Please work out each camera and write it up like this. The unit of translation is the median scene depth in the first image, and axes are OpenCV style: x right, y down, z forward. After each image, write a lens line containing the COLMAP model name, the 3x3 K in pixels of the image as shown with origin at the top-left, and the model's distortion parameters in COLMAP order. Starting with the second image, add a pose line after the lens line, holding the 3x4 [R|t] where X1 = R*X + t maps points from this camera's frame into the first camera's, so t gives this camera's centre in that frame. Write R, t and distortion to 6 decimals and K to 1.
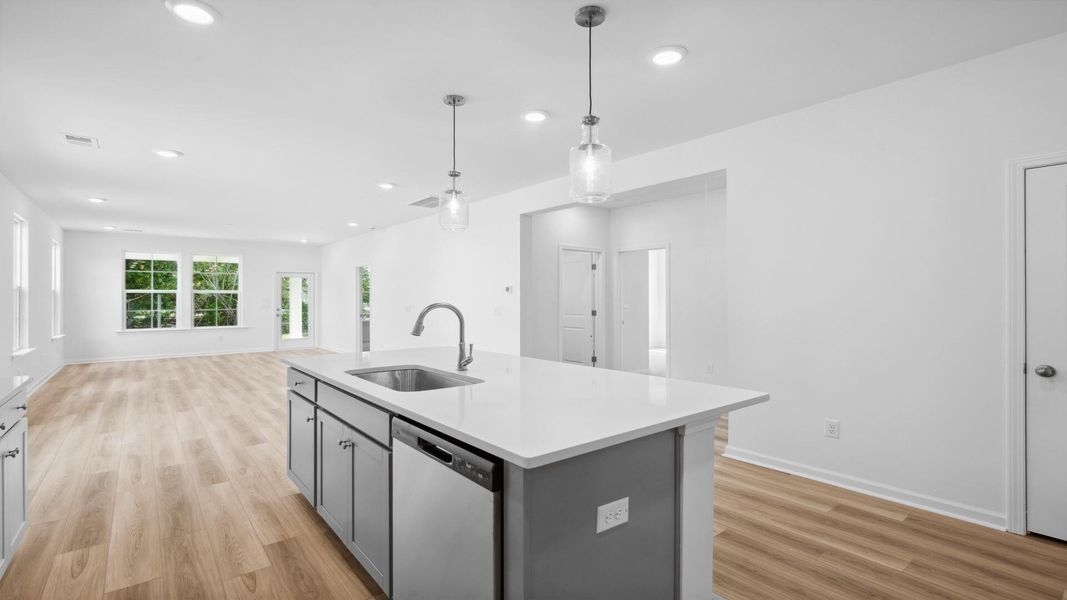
lens RADIAL K [[484.8, 0, 532.6], [0, 484.8, 296.0], [0, 0, 1]] dist [-0.000608, -0.000117]
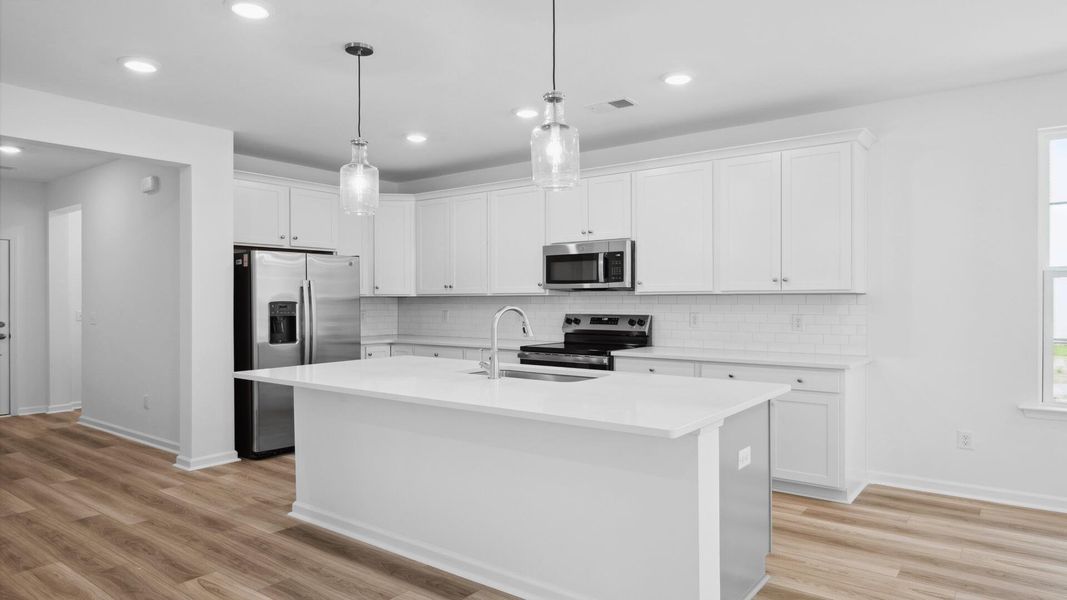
lens RADIAL K [[646.0, 0, 533.5], [0, 646.0, 300.0], [0, 0, 1]] dist [-0.000973, -0.000549]
pose [[-0.972061, 0.005569, -0.234662, 0.031007], [0.006257, 0.999978, -0.002188, 0.002686], [0.234644, -0.003595, -0.972075, 0.966457]]
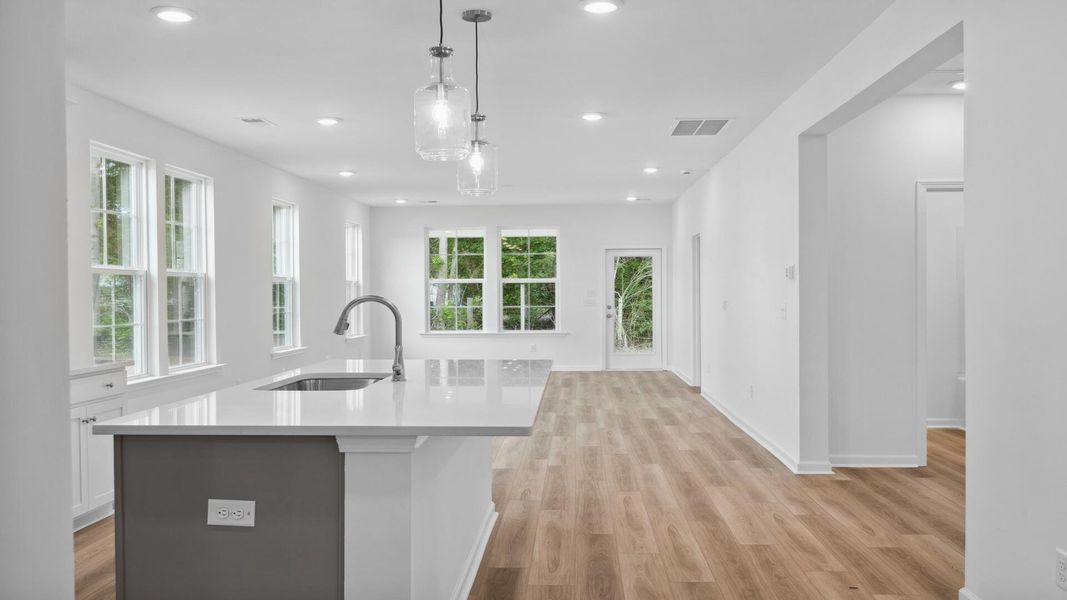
lens RADIAL K [[939.1, 0, 533.5], [0, 939.1, 300.0], [0, 0, 1]] dist [-0.008138, -0.005213]
pose [[0.745447, 0.003791, -0.666554, 0.453541], [0.007221, 0.999879, 0.013763, 0.000928], [0.666525, -0.015073, 0.745330, 0.002735]]
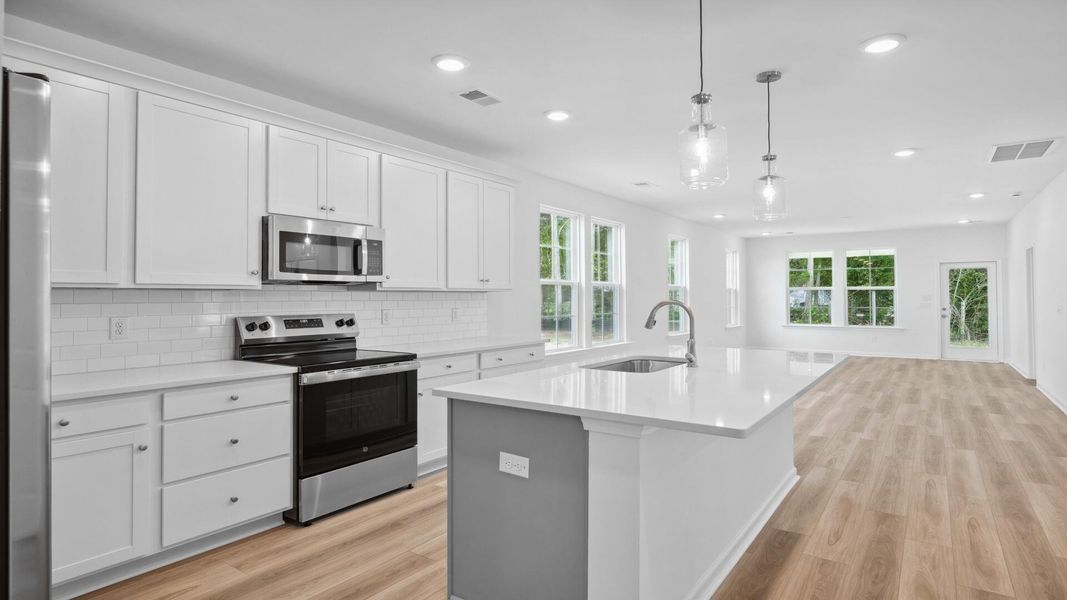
lens RADIAL K [[570.7, 0, 534.1], [0, 570.7, 283.8], [0, 0, 1]] dist [-0.002132, -0.000069]
pose [[0.273745, -0.018948, -0.961616, 0.398151], [0.004574, 0.999820, -0.018399, 0.000254], [0.961791, 0.000638, 0.273783, 0.155224]]
